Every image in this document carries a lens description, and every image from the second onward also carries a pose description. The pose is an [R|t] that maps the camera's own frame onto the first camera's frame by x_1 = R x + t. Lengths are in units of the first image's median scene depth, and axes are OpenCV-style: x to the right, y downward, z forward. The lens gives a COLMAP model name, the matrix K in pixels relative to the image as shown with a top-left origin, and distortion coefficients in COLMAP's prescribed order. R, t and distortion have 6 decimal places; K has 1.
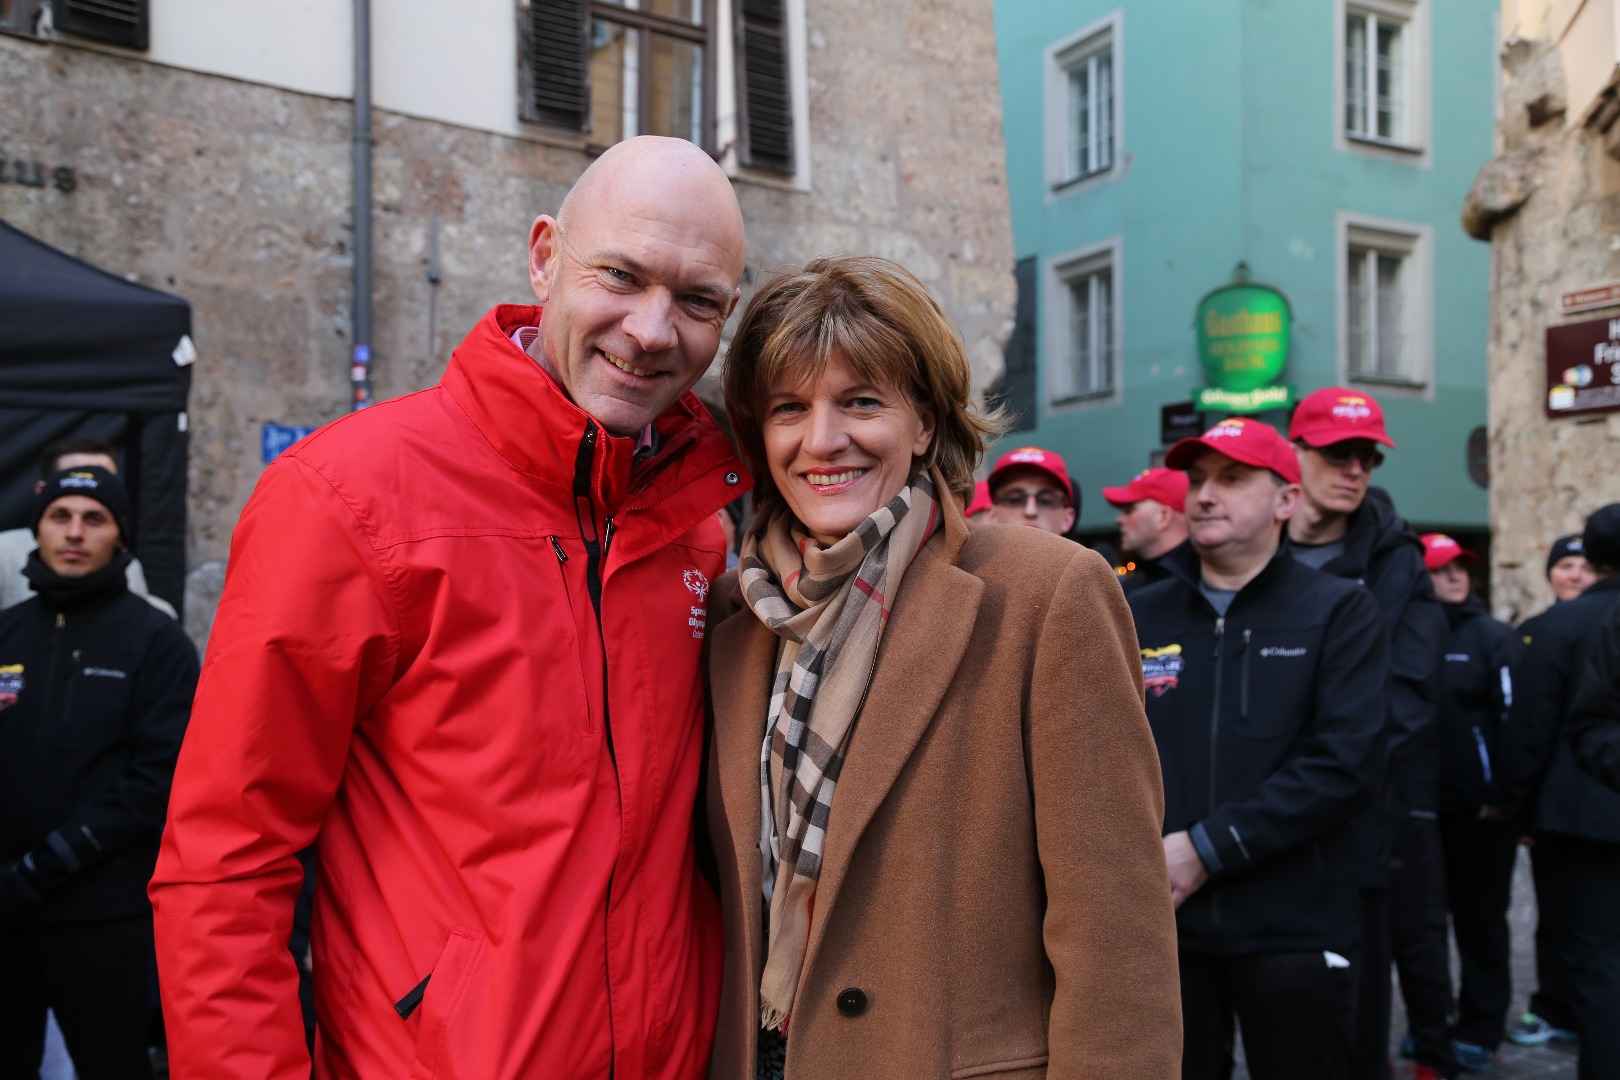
lens RADIAL K [[1475.1, 0, 808.2], [0, 1475.1, 534.7], [0, 0, 1]] dist [0.015629, 0.000000]
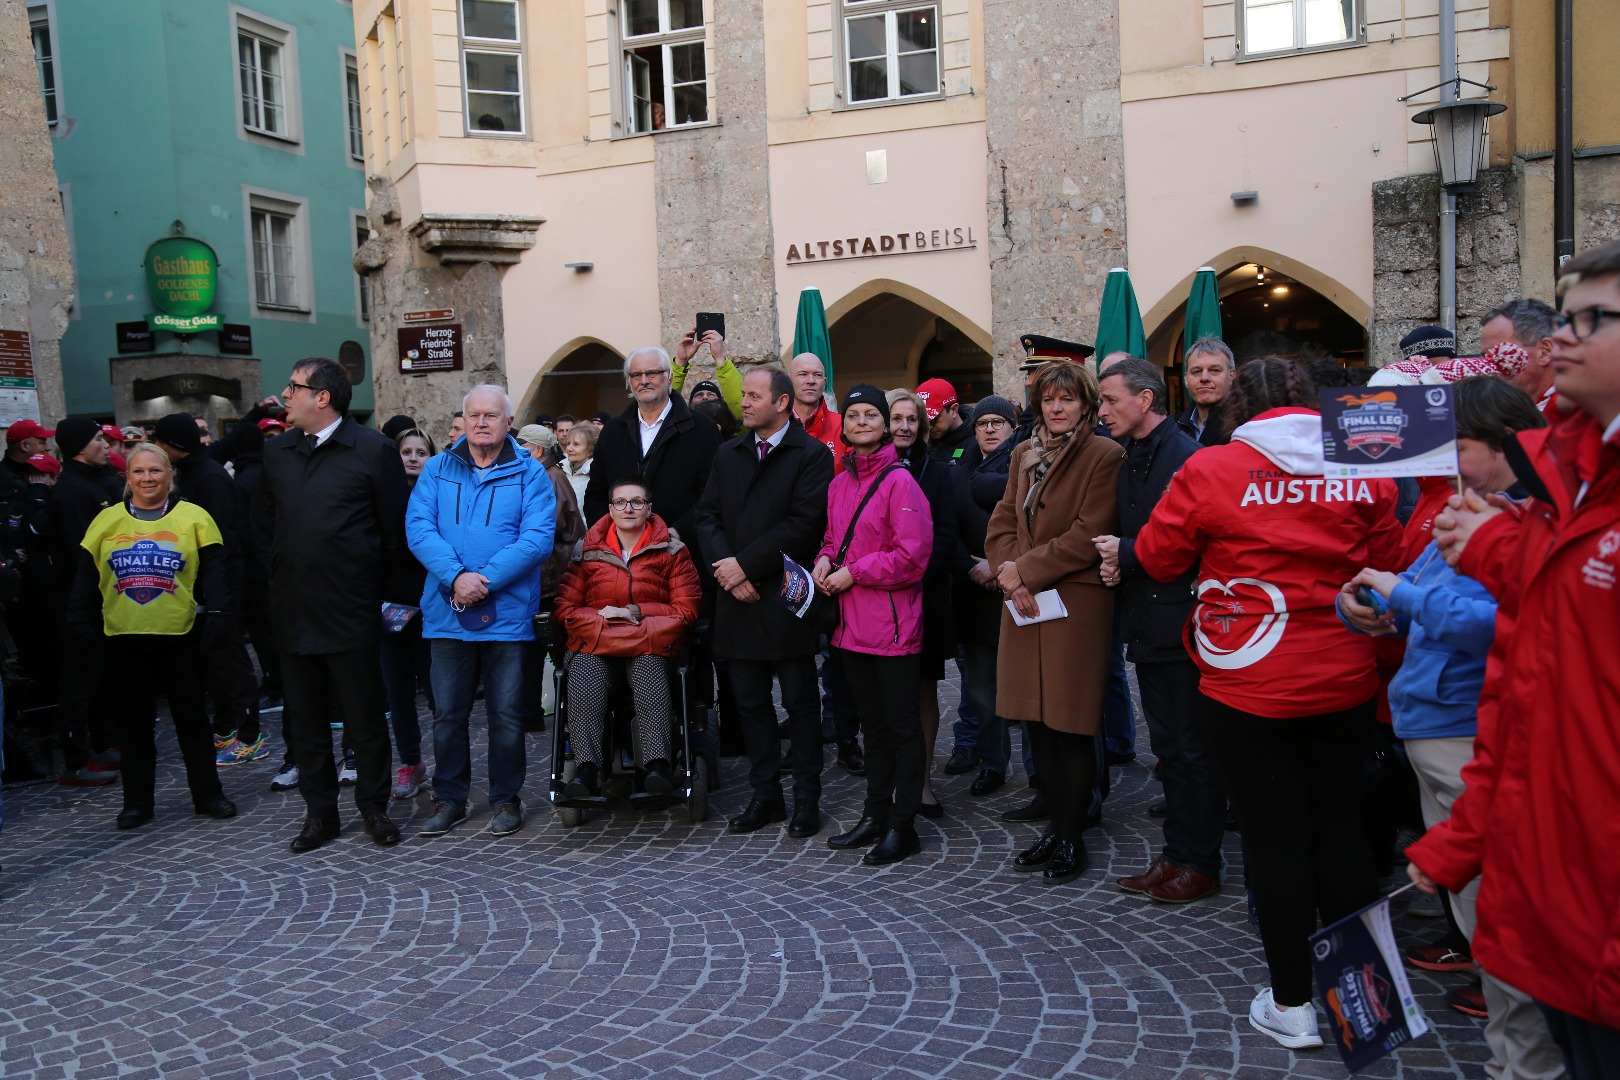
lens RADIAL K [[1475.1, 0, 808.9], [0, 1475.1, 532.8], [0, 0, 1]] dist [0.015629, 0.000000]
pose [[0.735384, -0.078943, 0.673037, -0.226408], [0.017531, 0.995075, 0.097561, -0.021917], [-0.677424, -0.059946, 0.733146, -0.423874]]
